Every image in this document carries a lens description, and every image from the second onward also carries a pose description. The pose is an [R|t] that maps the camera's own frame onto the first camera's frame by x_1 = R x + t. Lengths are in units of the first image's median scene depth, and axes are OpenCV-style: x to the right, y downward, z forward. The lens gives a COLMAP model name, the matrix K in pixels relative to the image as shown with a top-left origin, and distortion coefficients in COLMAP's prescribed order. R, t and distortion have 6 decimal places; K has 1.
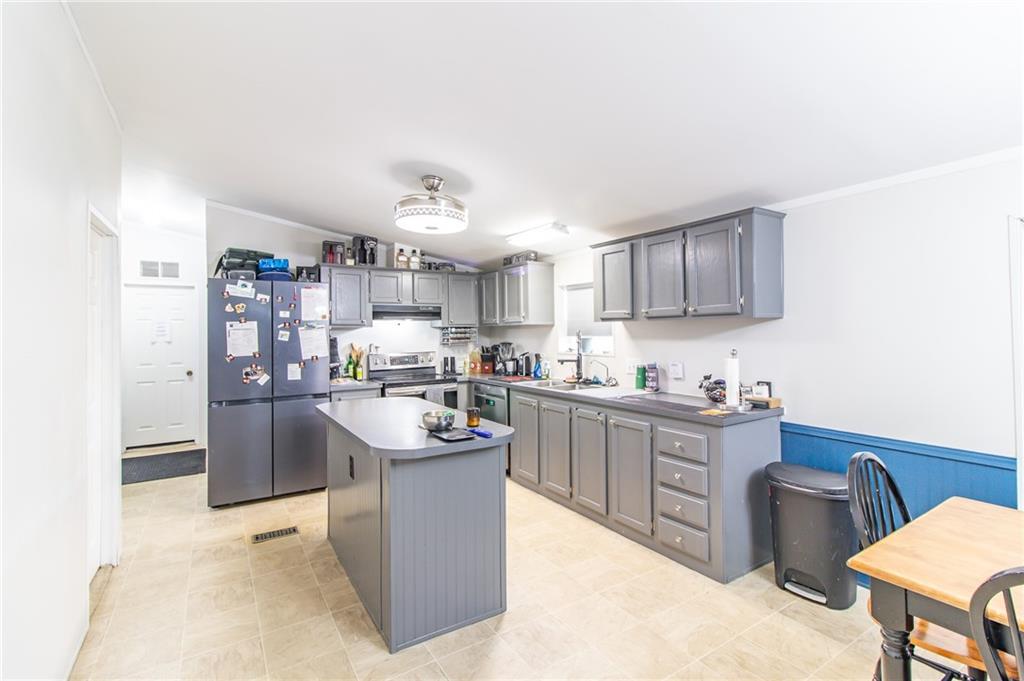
lens RADIAL K [[471.8, 0, 513.0], [0, 471.8, 333.4], [0, 0, 1]] dist [-0.000239, 0.000196]
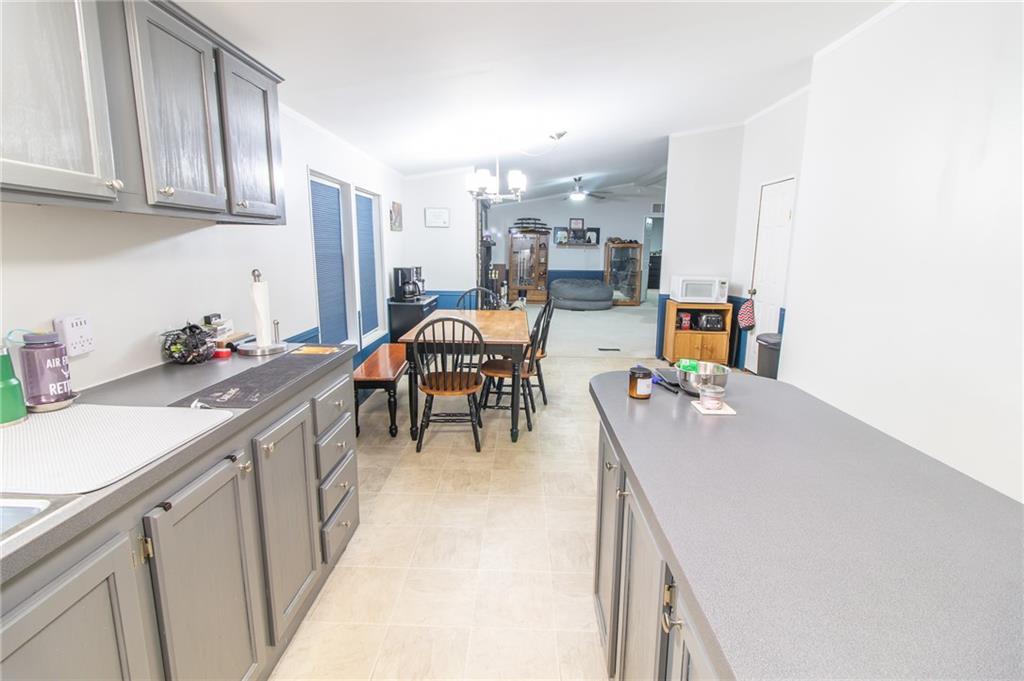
lens RADIAL K [[471.8, 0, 510.6], [0, 471.8, 334.9], [0, 0, 1]] dist [-0.000239, 0.000196]
pose [[-0.835593, -0.102228, 0.539754, -0.295210], [-0.004802, 0.983855, 0.178906, 0.005744], [-0.549328, 0.146901, -0.822593, 1.751350]]
